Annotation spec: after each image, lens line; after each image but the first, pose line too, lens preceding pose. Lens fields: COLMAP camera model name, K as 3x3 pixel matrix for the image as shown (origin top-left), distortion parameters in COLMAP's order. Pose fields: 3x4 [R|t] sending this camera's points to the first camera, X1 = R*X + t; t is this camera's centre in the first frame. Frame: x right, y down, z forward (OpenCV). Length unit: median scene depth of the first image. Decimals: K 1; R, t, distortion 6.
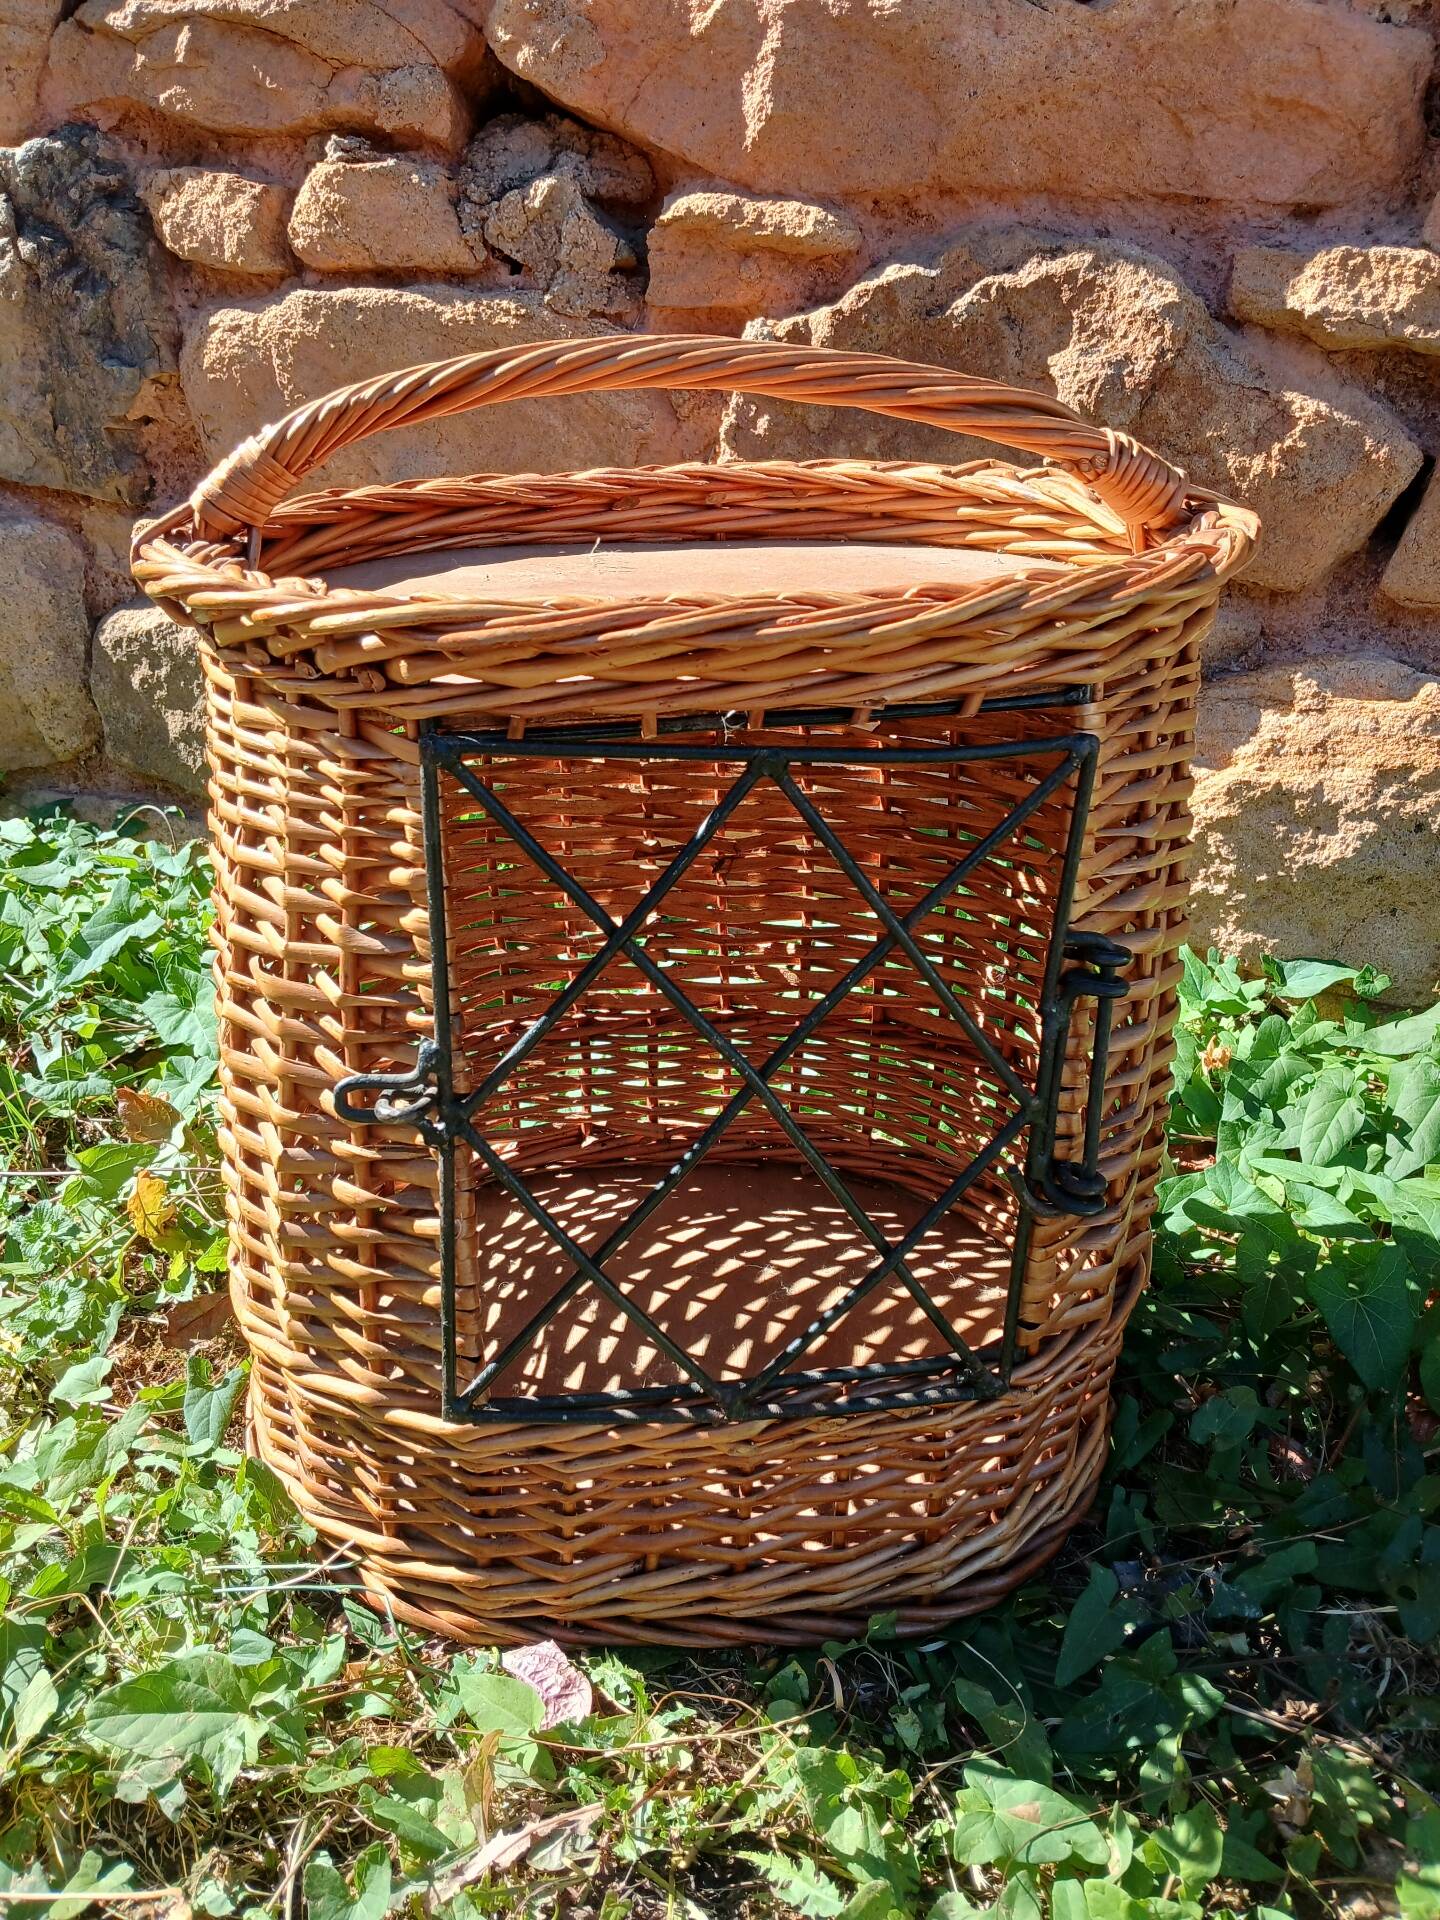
lens RADIAL K [[1477.7, 0, 718.4], [0, 1477.7, 948.8], [0, 0, 1]] dist [0.019051, -0.088804]
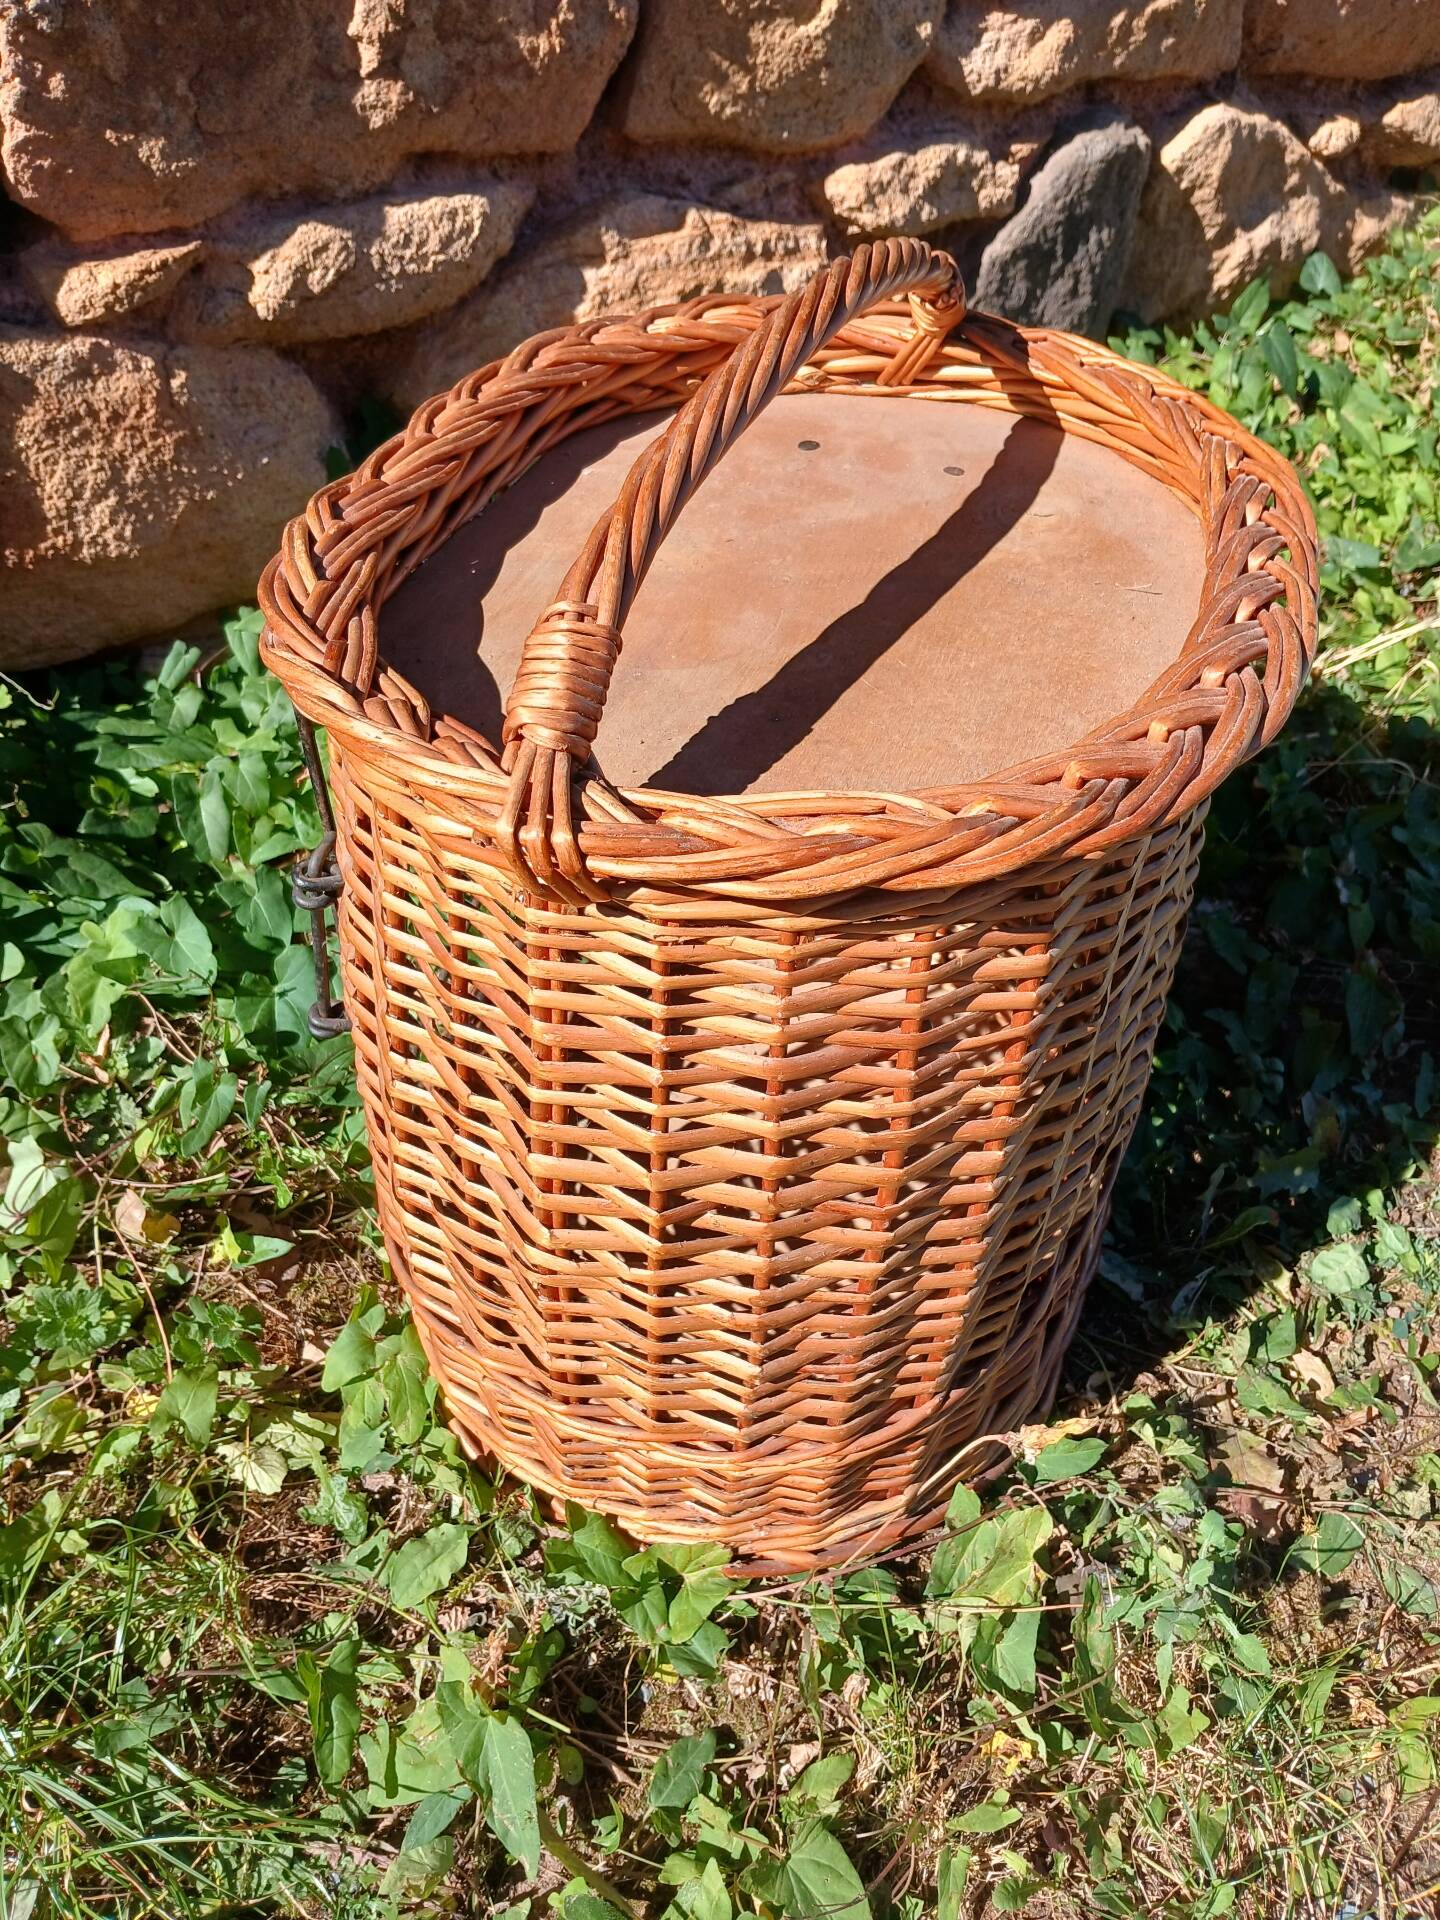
lens RADIAL K [[1493.8, 0, 724.4], [0, 1493.8, 957.3], [0, 0, 1]] dist [-0.041674, -0.004931]
pose [[0.579010, -0.562666, 0.590046, -0.553467], [0.297595, 0.819617, 0.489556, -0.261776], [-0.759069, -0.107863, 0.642013, 0.140607]]
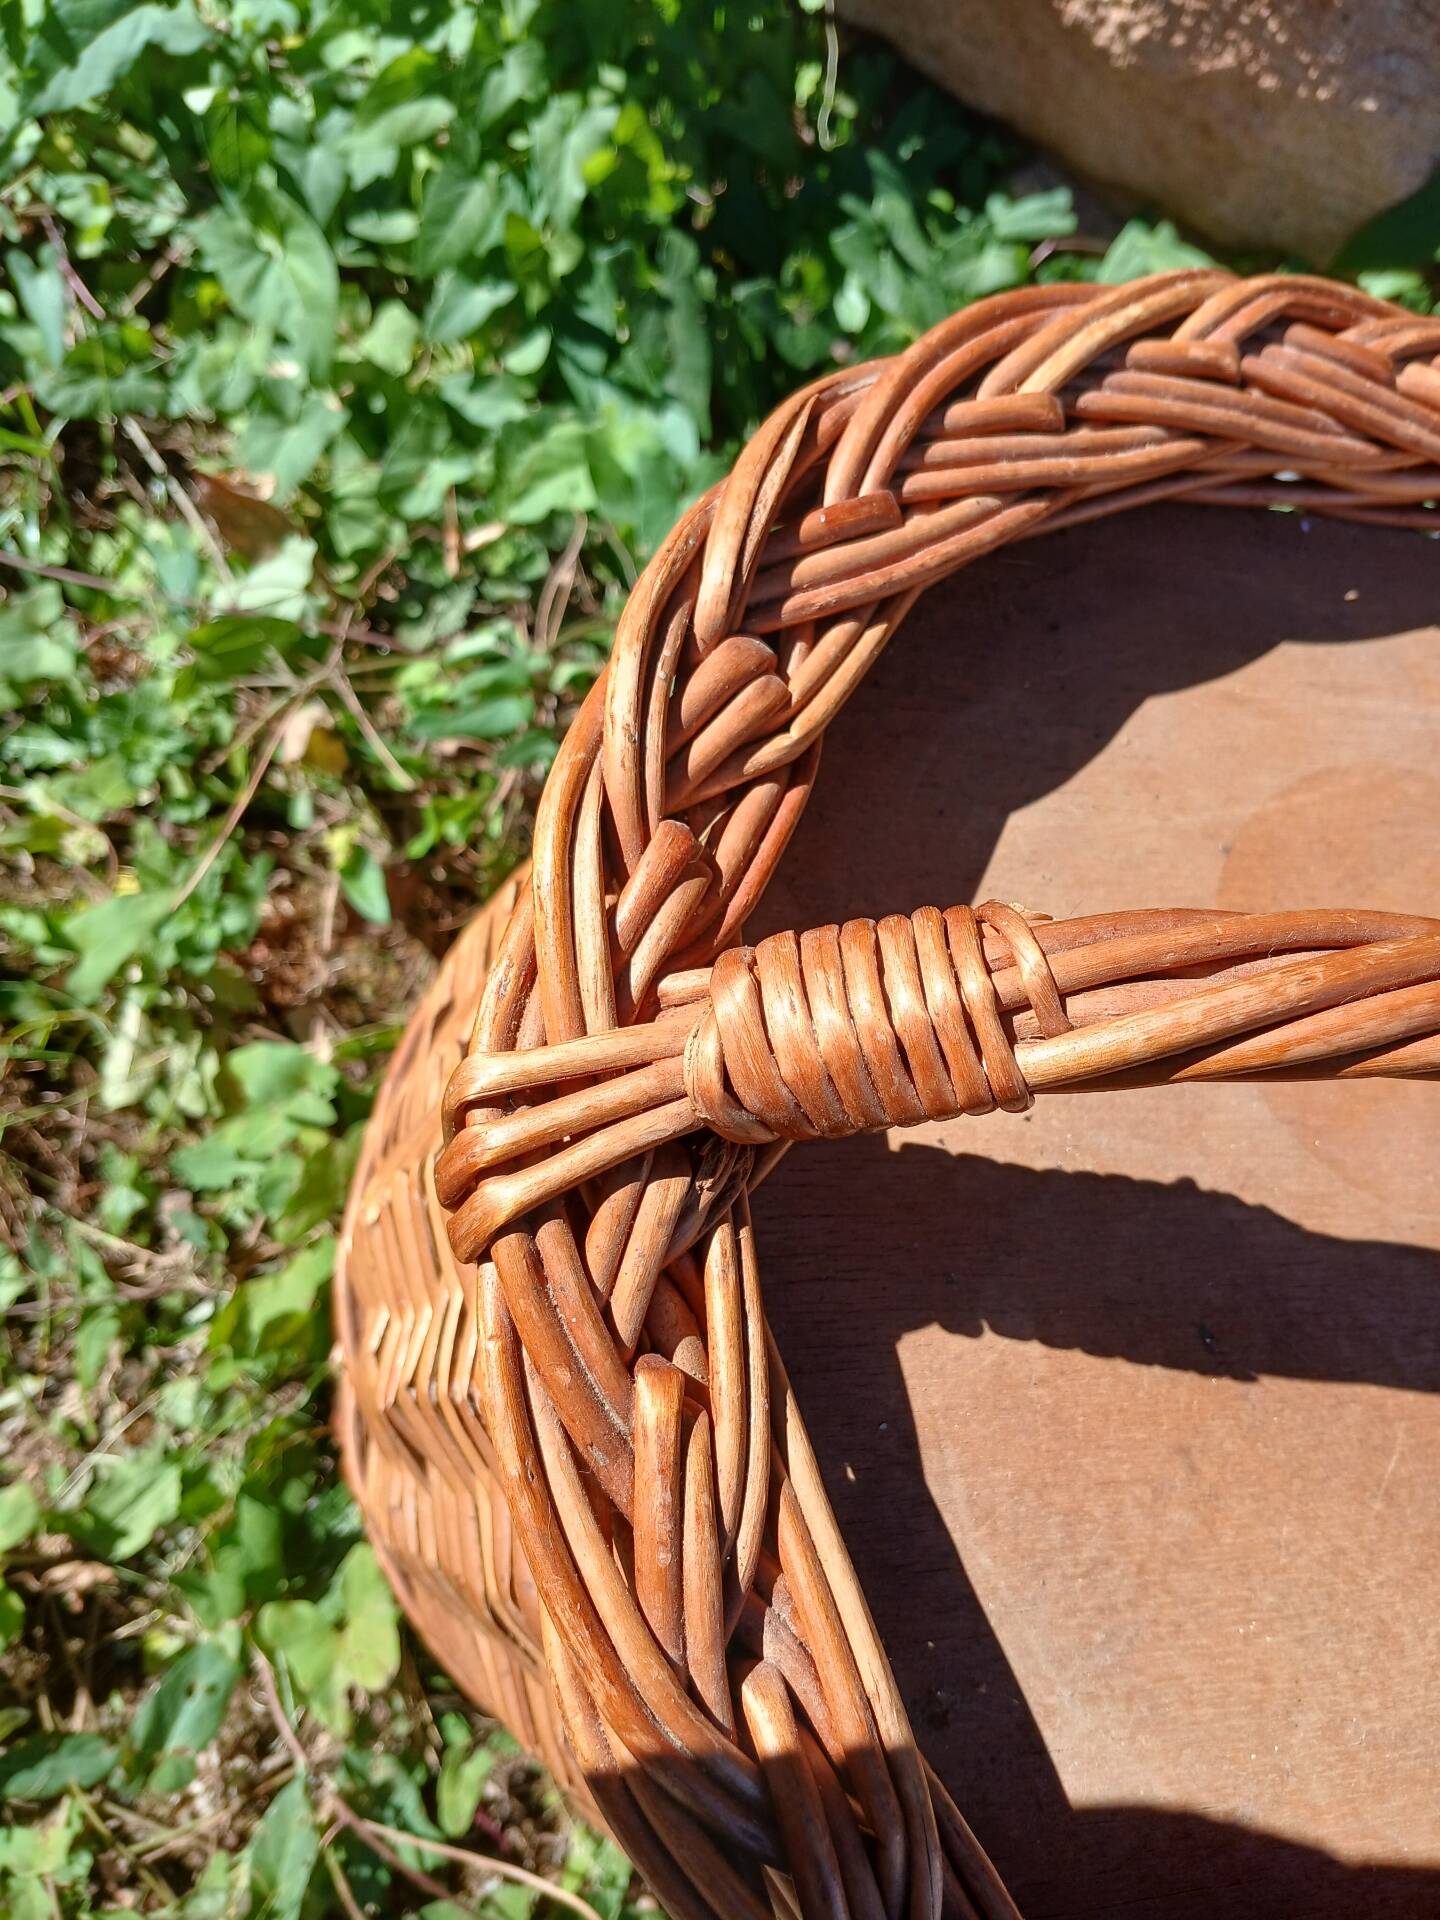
lens RADIAL K [[1547.1, 0, 720.0], [0, 1547.1, 960.0], [0, 0, 1]] dist [0.065395, -0.190753]
pose [[0.962192, 0.136327, 0.235798, -0.314091], [-0.267035, 0.642681, 0.718090, -0.308225], [-0.053648, -0.753907, 0.654787, 0.369055]]
